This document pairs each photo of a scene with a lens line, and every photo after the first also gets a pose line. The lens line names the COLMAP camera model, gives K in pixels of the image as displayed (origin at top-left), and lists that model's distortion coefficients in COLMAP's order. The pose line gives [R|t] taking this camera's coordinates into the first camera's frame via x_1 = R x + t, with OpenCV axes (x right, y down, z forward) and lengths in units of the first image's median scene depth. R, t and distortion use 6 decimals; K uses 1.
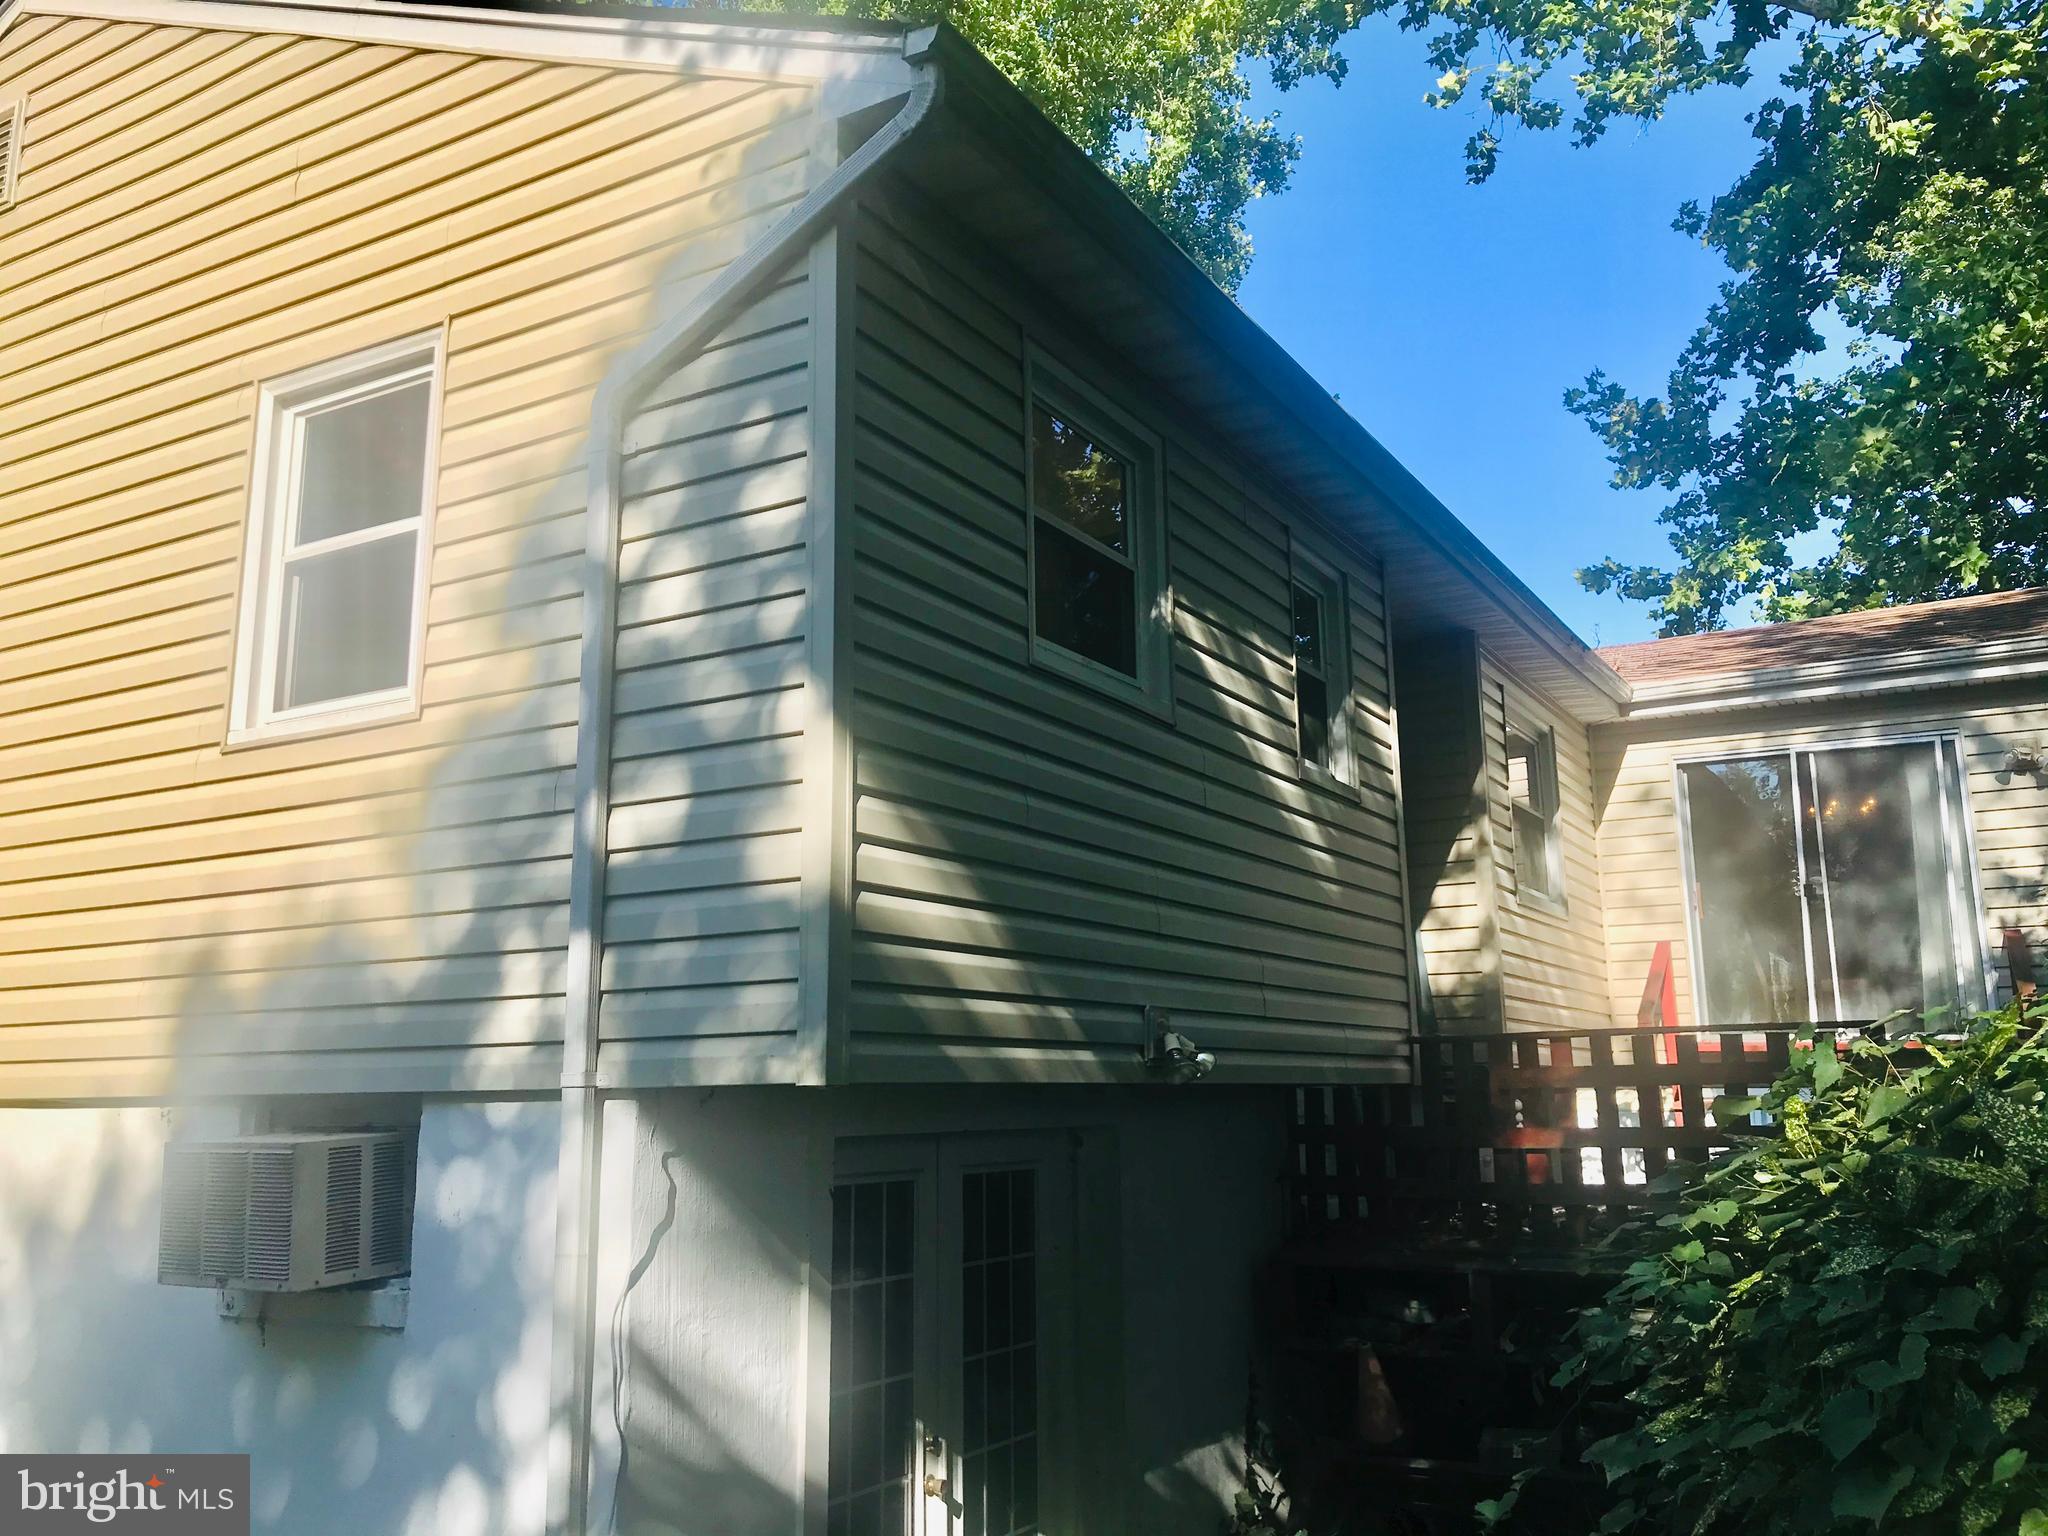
lens RADIAL K [[1675.9, 0, 1024.4], [0, 1675.9, 750.3], [0, 0, 1]] dist [0.045950, -0.049927]
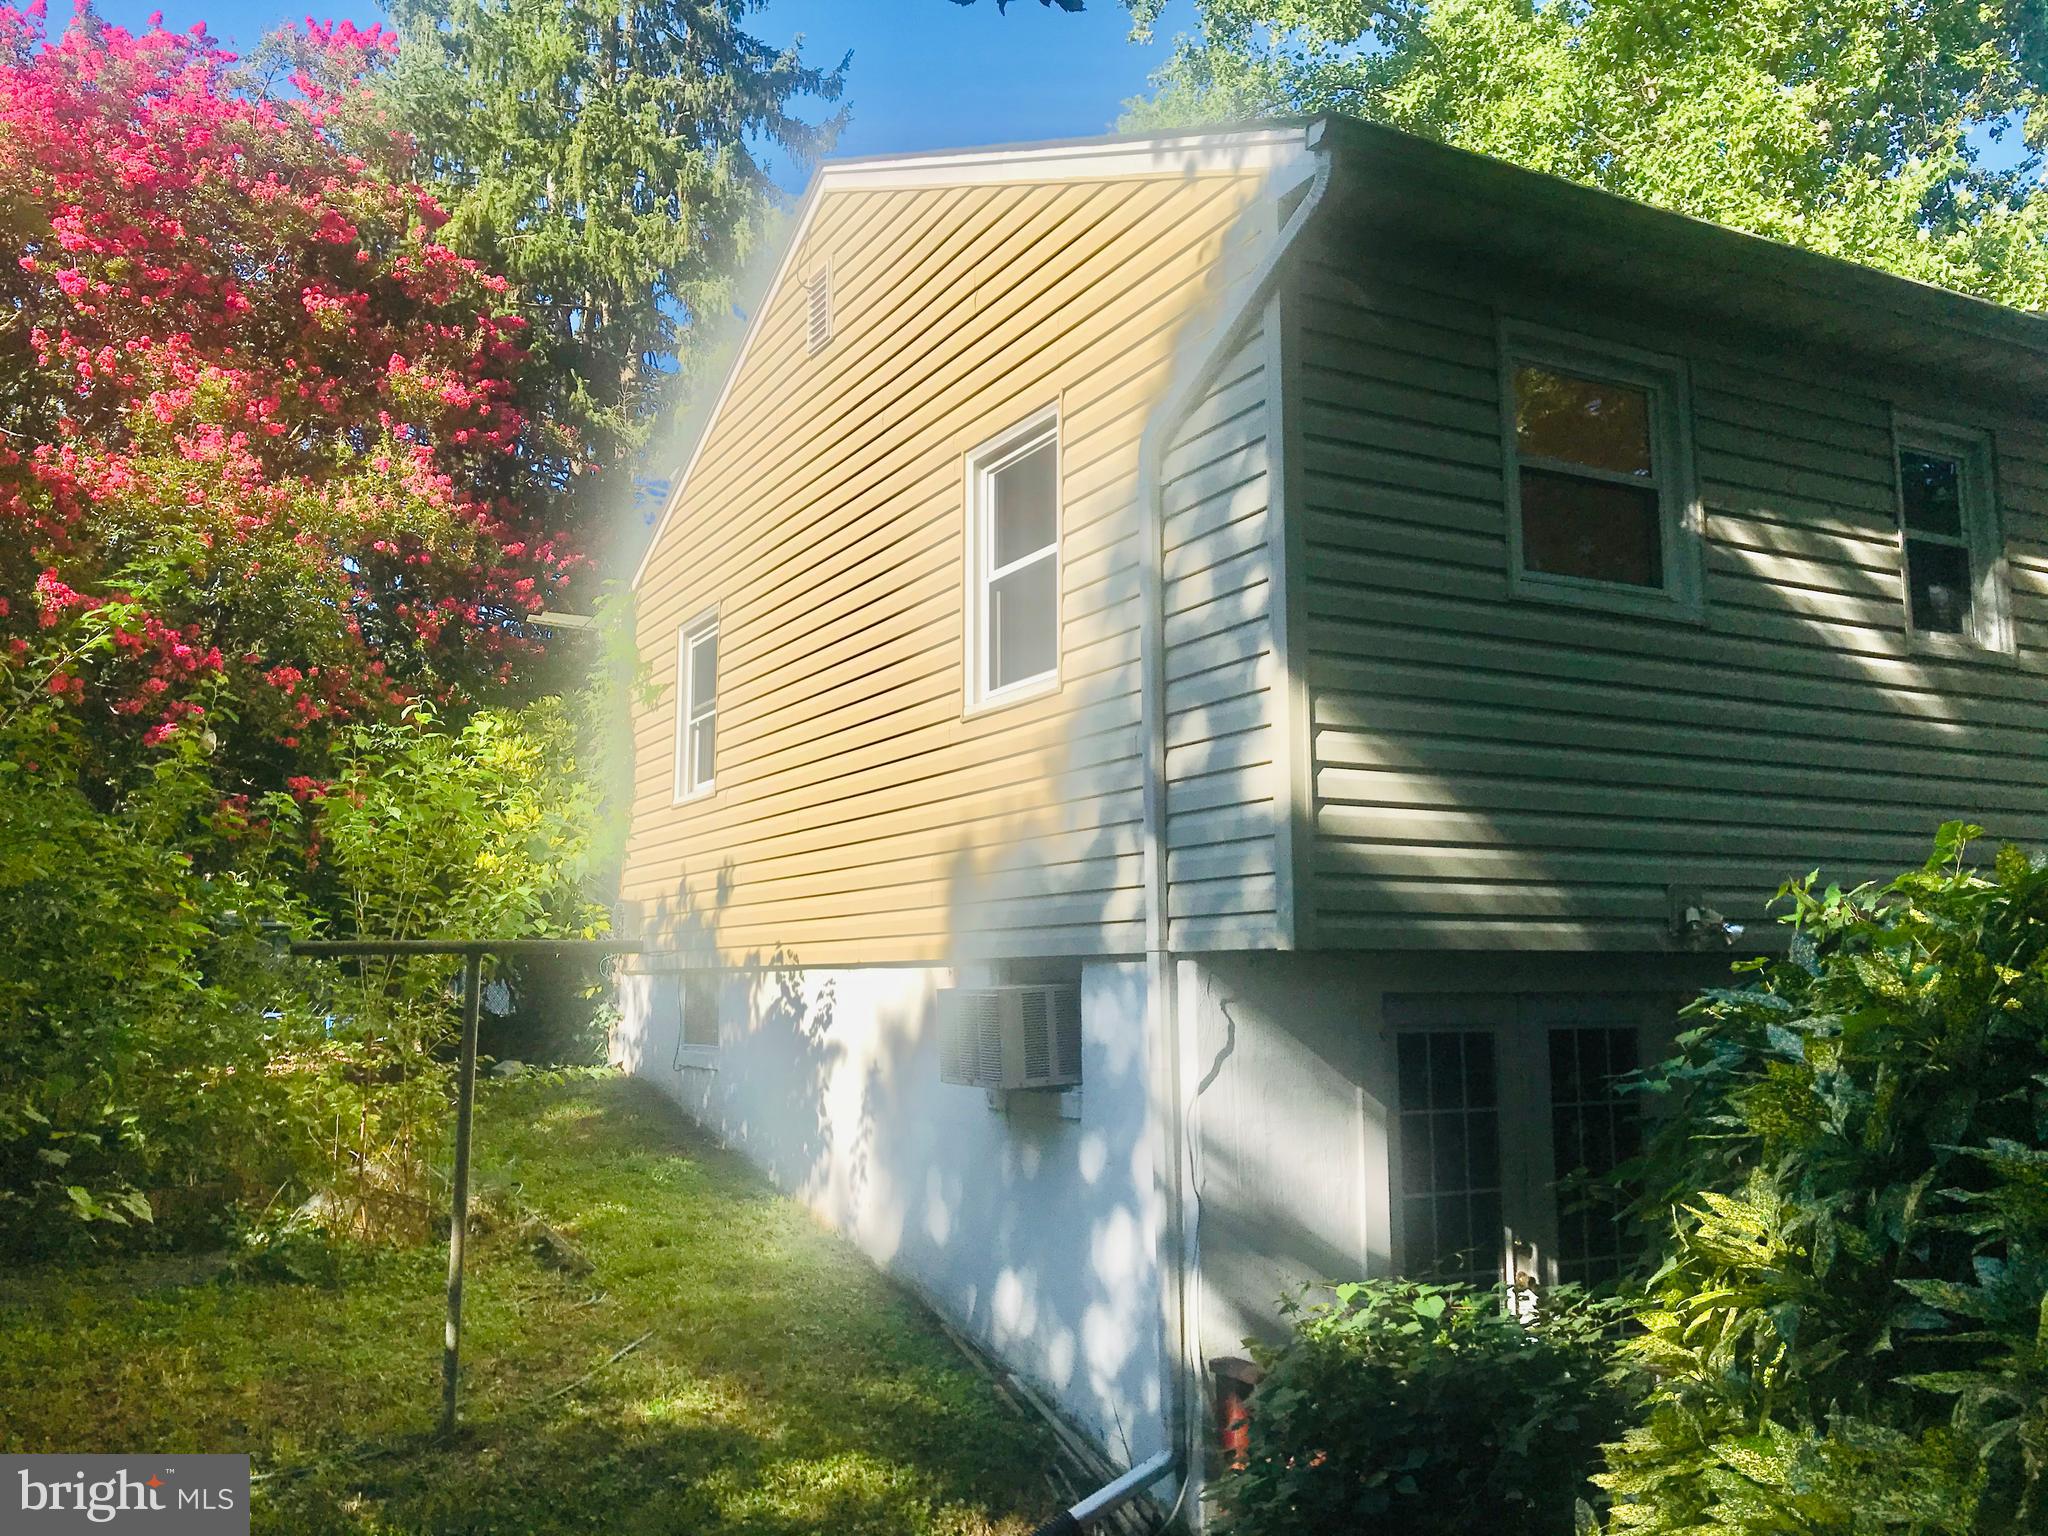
lens RADIAL K [[1675.9, 0, 1024.4], [0, 1675.9, 750.3], [0, 0, 1]] dist [0.045950, -0.049927]
pose [[0.854016, -0.065691, -0.516082, 0.341672], [0.102202, 0.993850, 0.042620, -0.034184], [0.510109, -0.089143, 0.855478, -0.213420]]
